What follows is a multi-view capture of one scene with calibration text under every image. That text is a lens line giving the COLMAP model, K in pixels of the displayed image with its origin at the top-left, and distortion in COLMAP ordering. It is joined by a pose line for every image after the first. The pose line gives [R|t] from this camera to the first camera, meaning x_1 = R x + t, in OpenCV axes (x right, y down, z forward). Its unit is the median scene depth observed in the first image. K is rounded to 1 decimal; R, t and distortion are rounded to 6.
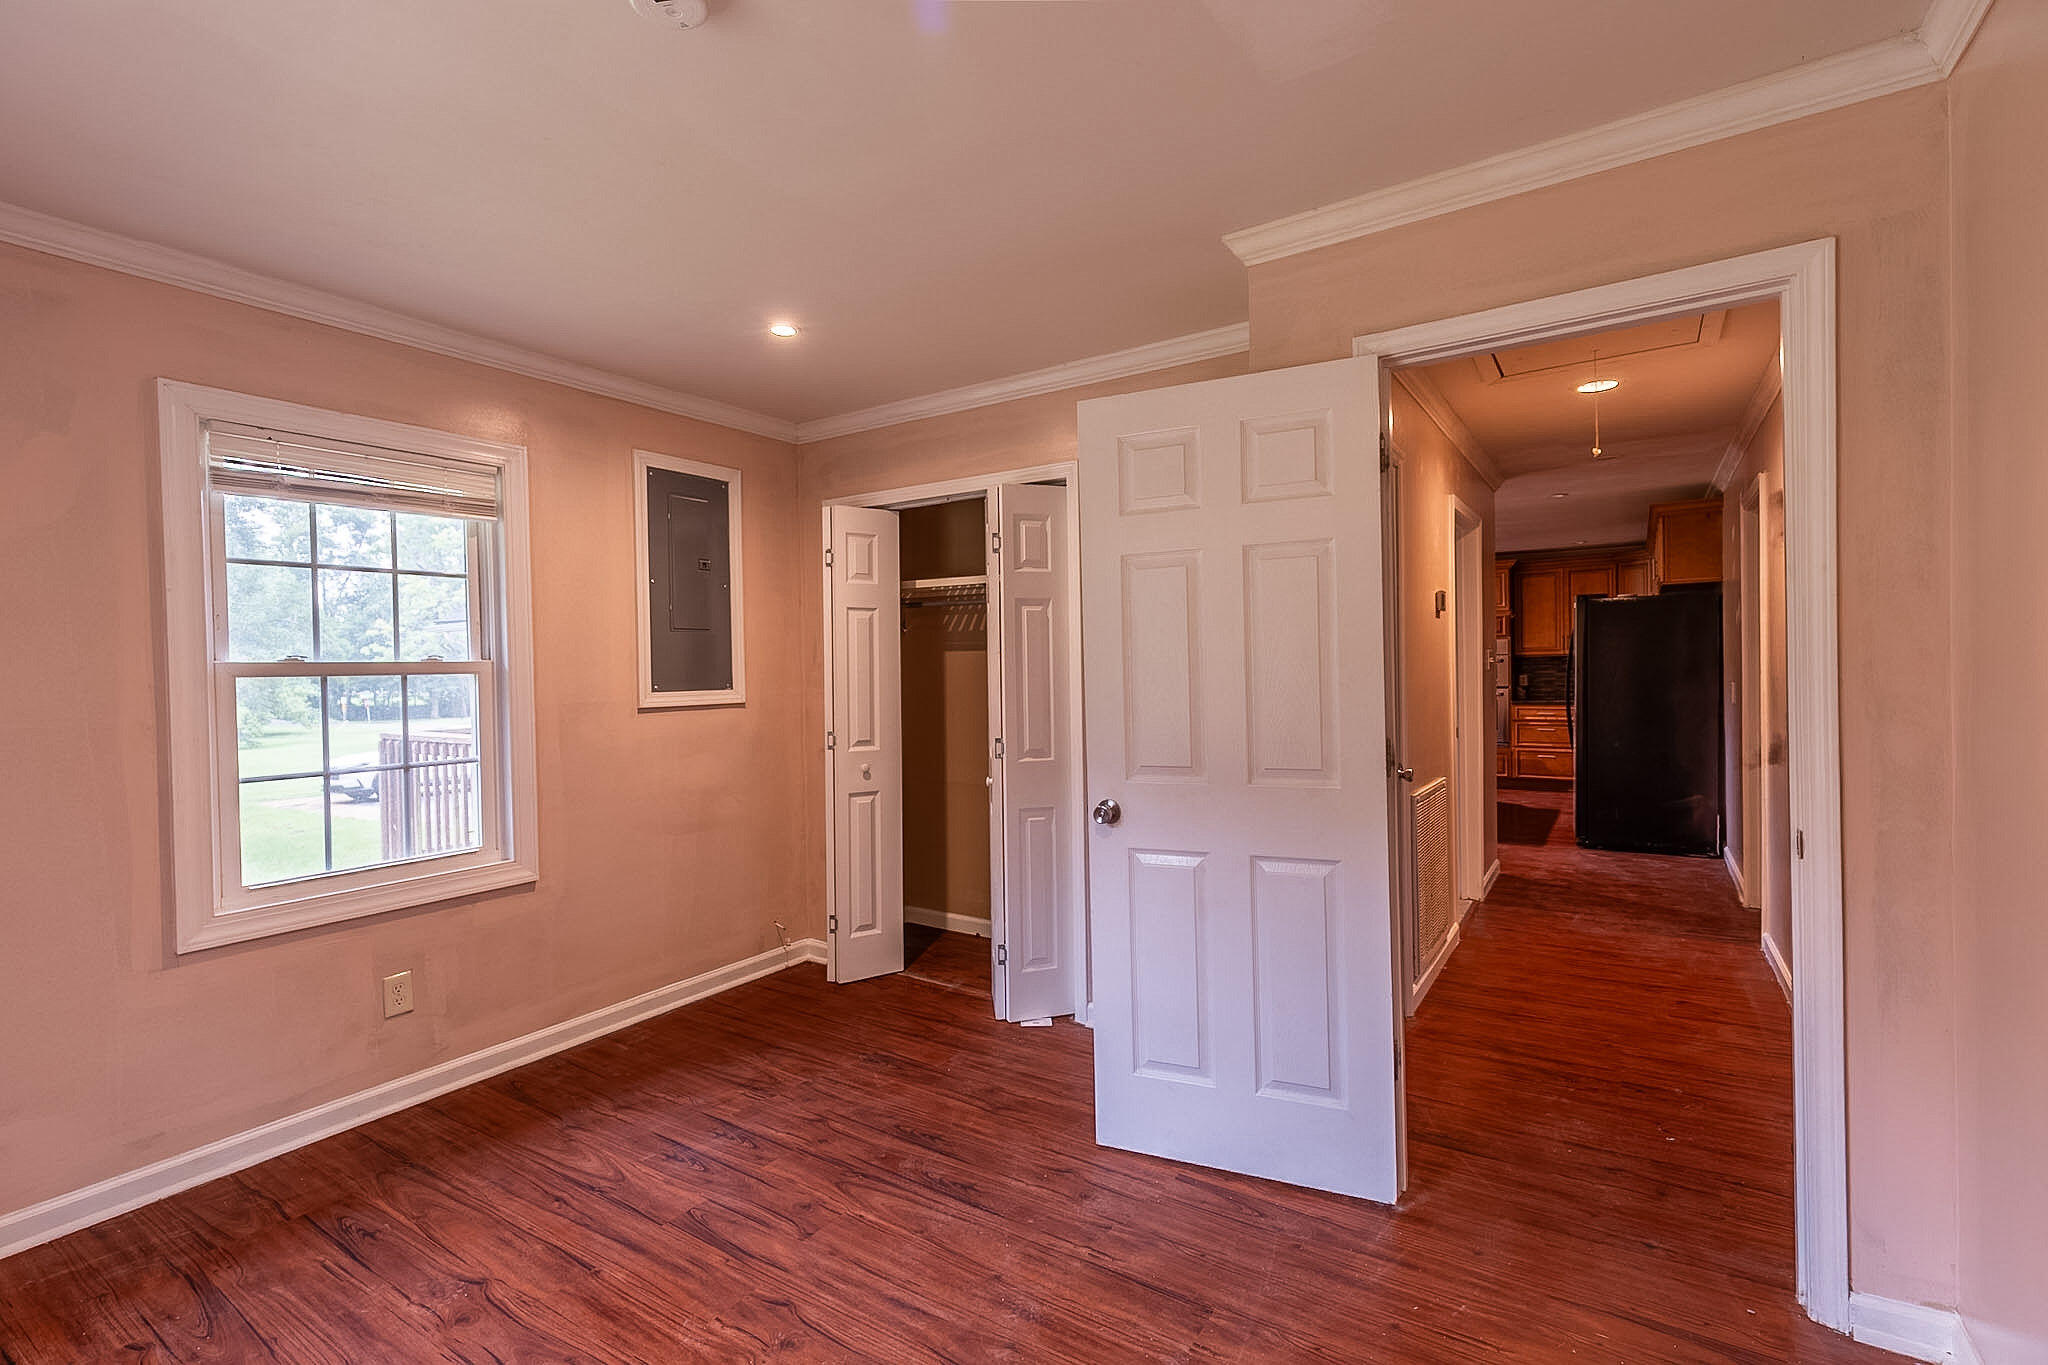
lens RADIAL K [[954.3, 0, 1002.3], [0, 954.3, 674.7], [0, 0, 1]] dist [0.008940, -0.000876]
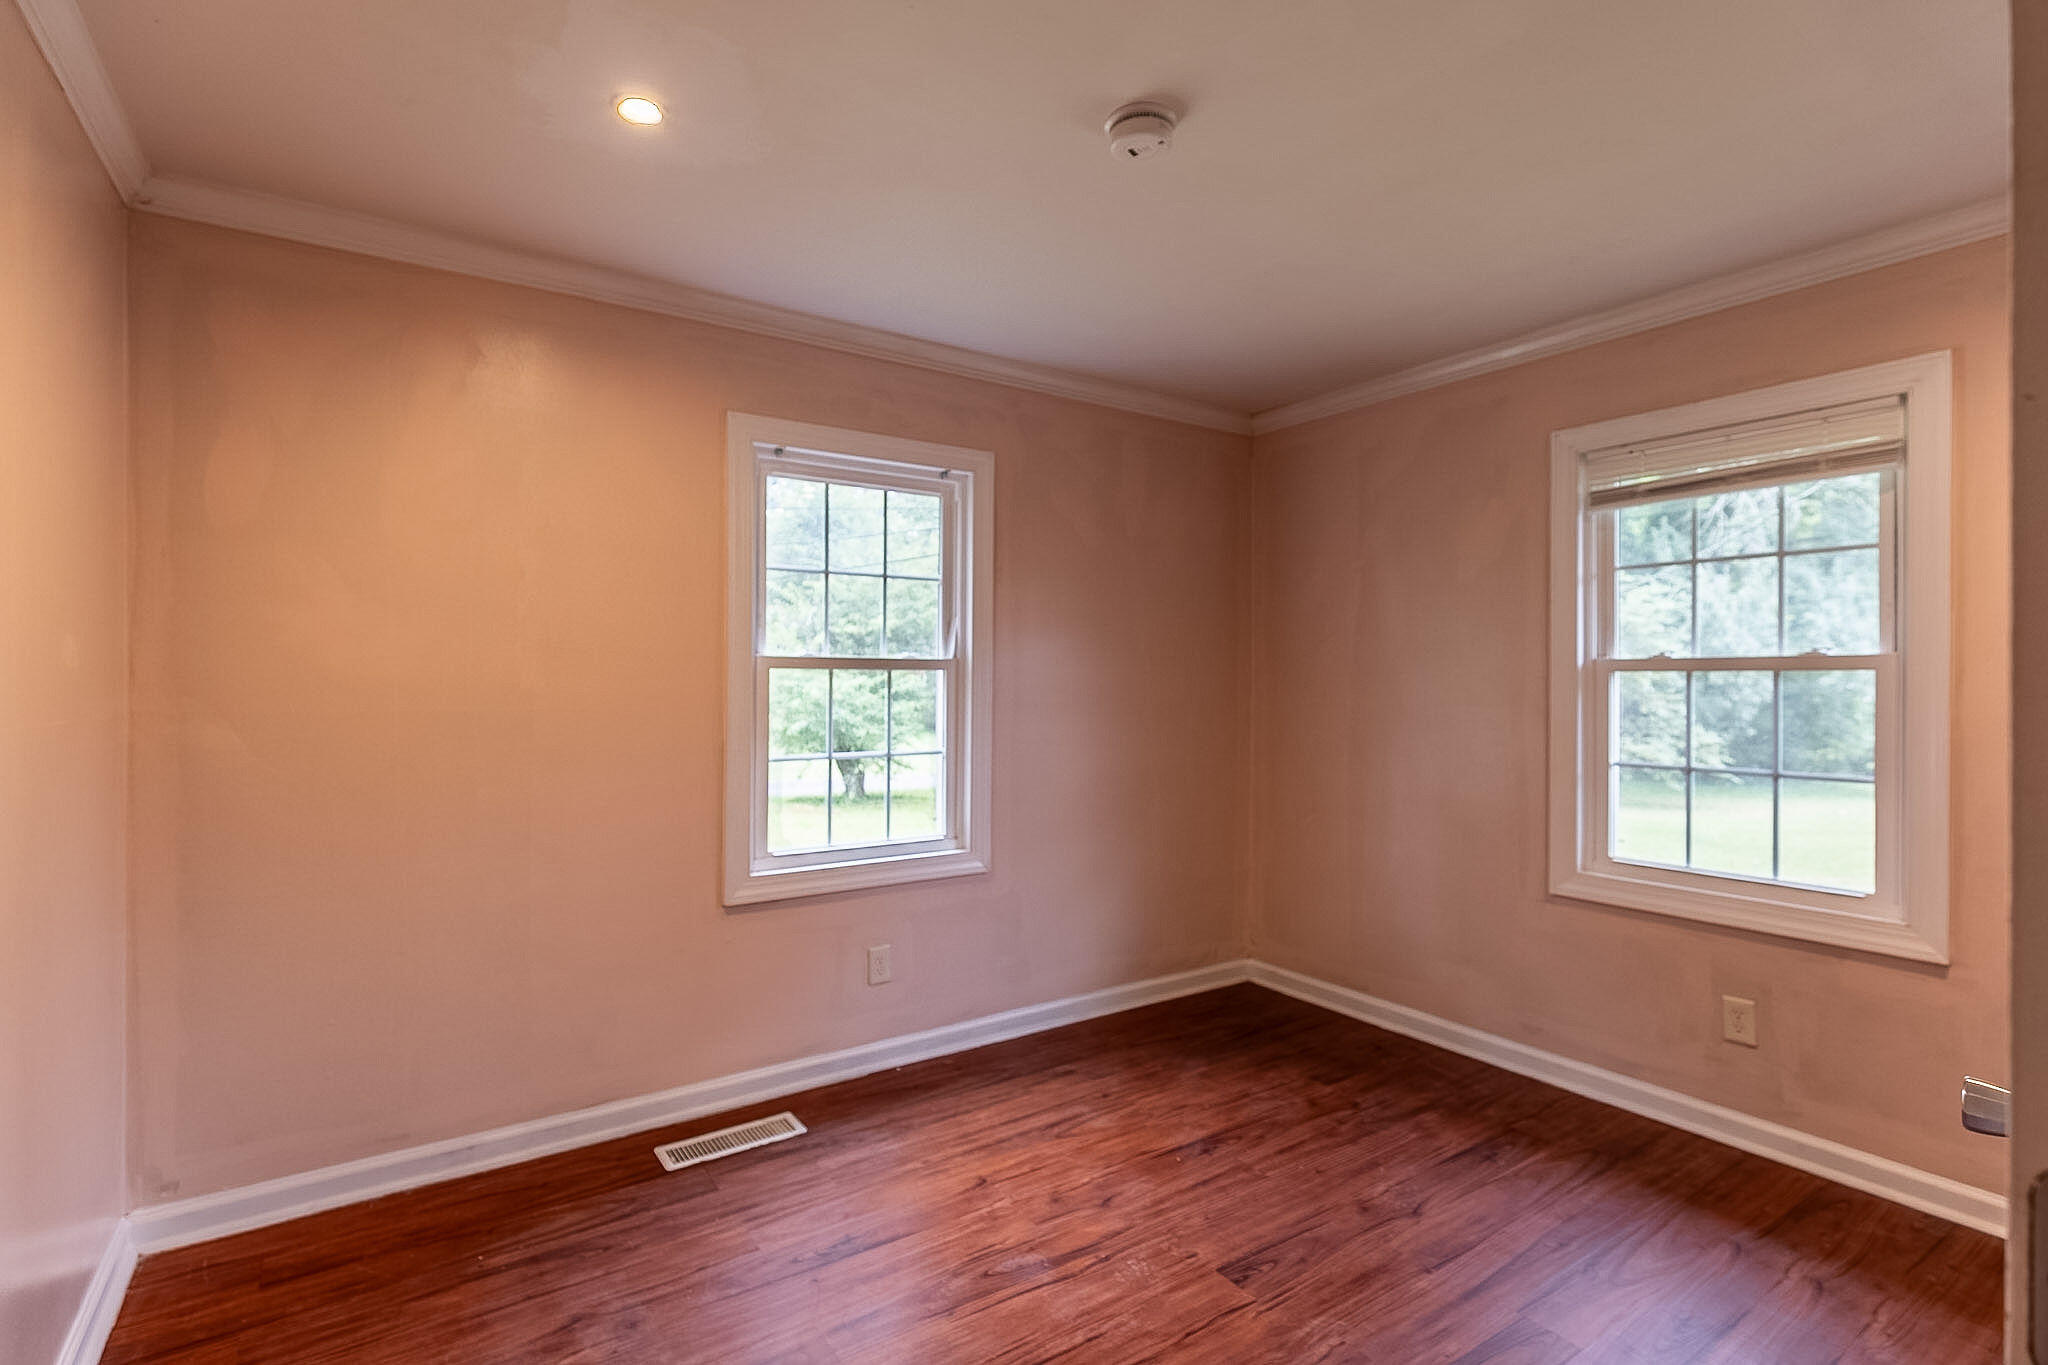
lens RADIAL K [[954.3, 0, 1032.3], [0, 954.3, 688.1], [0, 0, 1]] dist [0.008940, -0.000876]
pose [[-0.366921, 0.019481, -0.930048, 0.525355], [-0.006518, 0.999702, 0.023512, 0.000148], [0.930229, 0.014690, -0.366685, 0.805551]]
